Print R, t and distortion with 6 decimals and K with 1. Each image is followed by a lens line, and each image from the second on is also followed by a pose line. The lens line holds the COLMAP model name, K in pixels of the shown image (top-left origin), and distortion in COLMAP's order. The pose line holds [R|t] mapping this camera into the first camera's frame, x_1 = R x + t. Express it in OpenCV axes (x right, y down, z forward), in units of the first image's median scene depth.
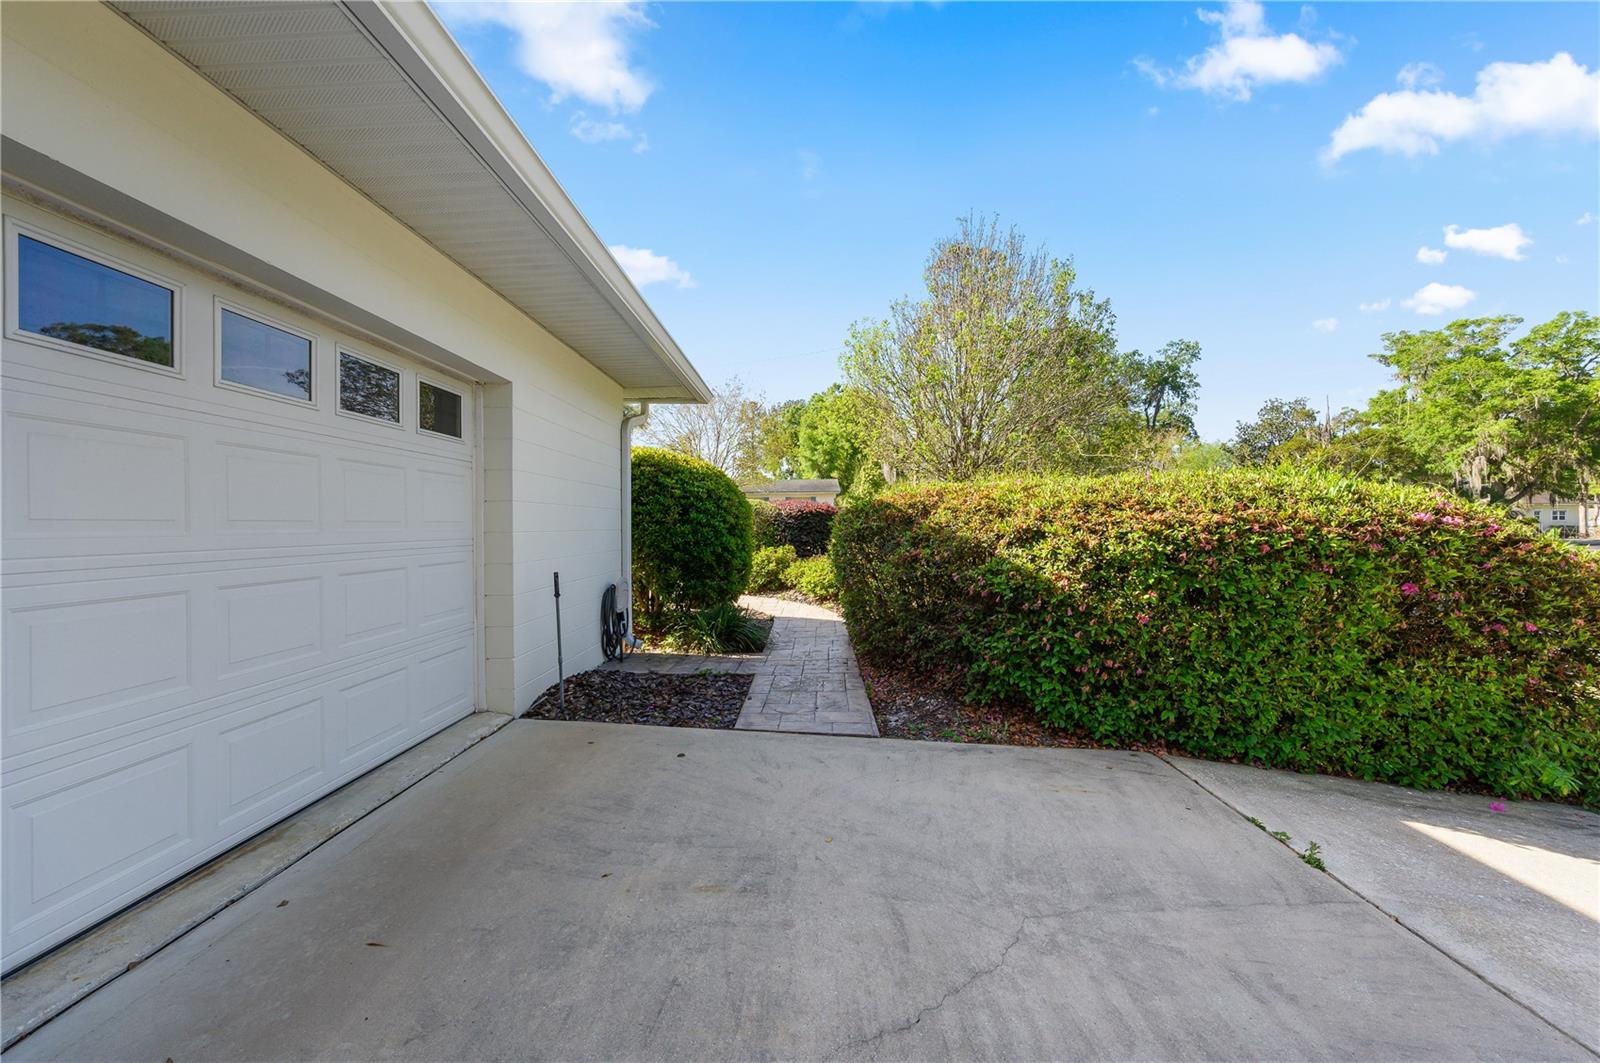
lens RADIAL K [[631.4, 0, 800.7], [0, 631.4, 533.3], [0, 0, 1]] dist [-0.001307, 0.000080]
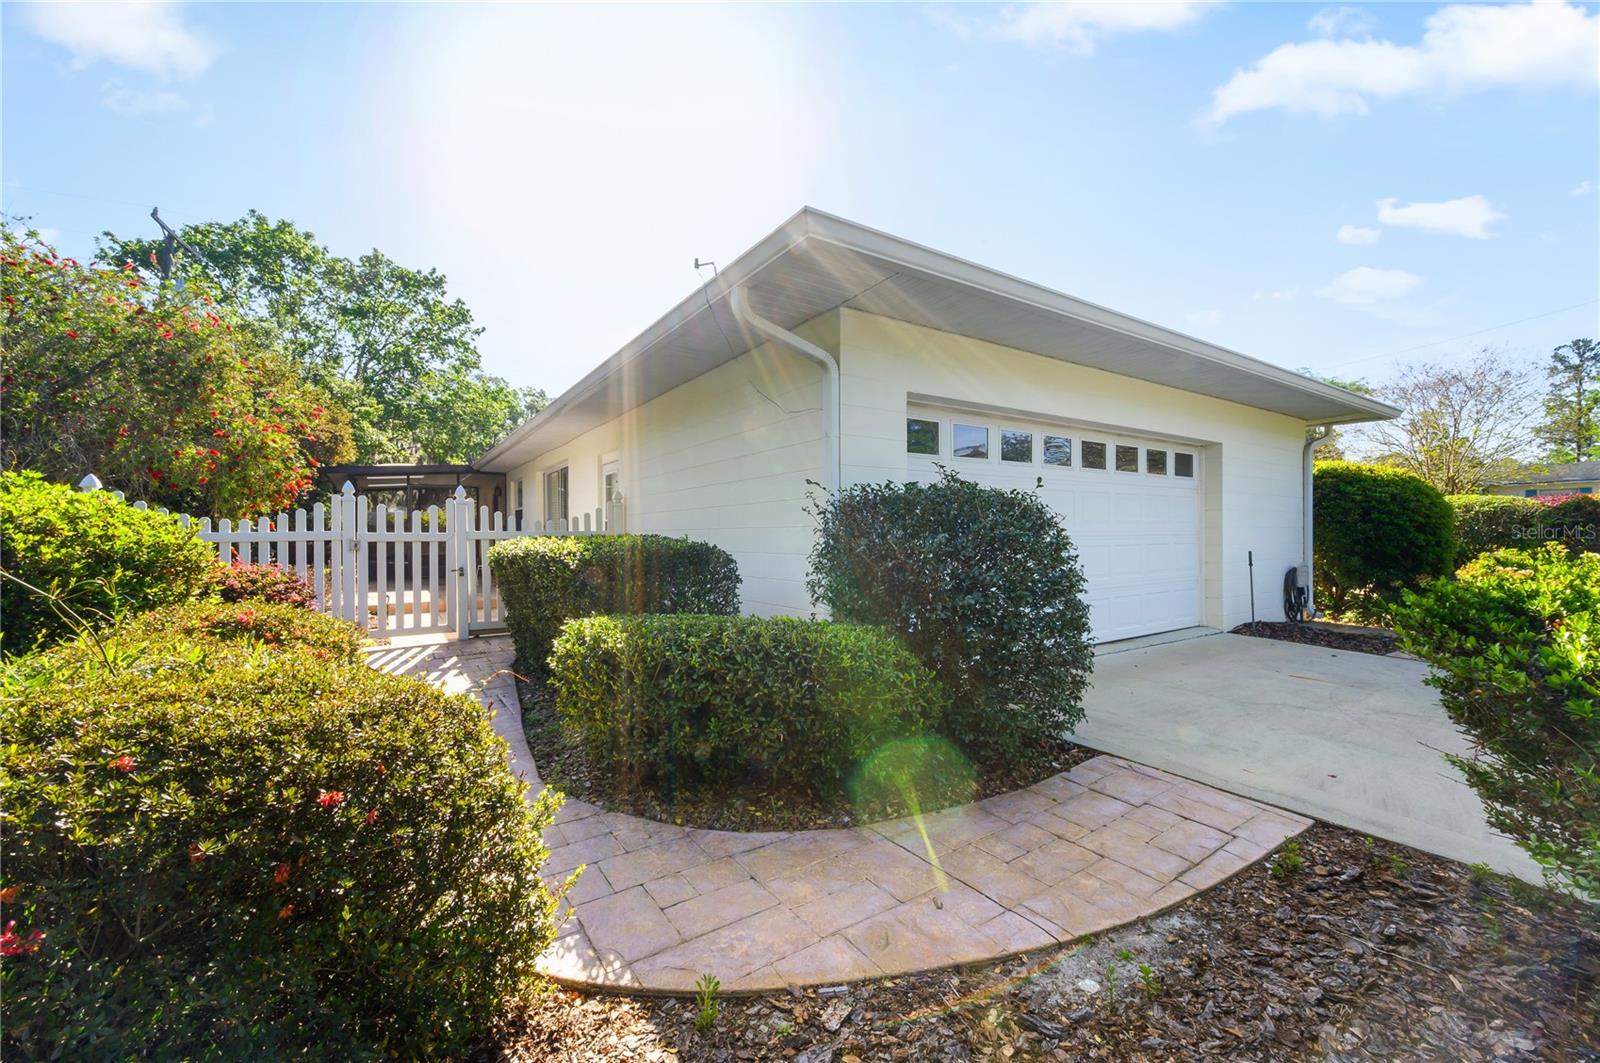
lens RADIAL K [[631.4, 0, 800.7], [0, 631.4, 533.3], [0, 0, 1]] dist [-0.001307, 0.000080]
pose [[0.564341, -0.000517, -0.825542, 0.212093], [-0.009257, 0.999933, -0.006954, 0.024283], [0.825490, 0.011567, 0.564298, -0.613246]]
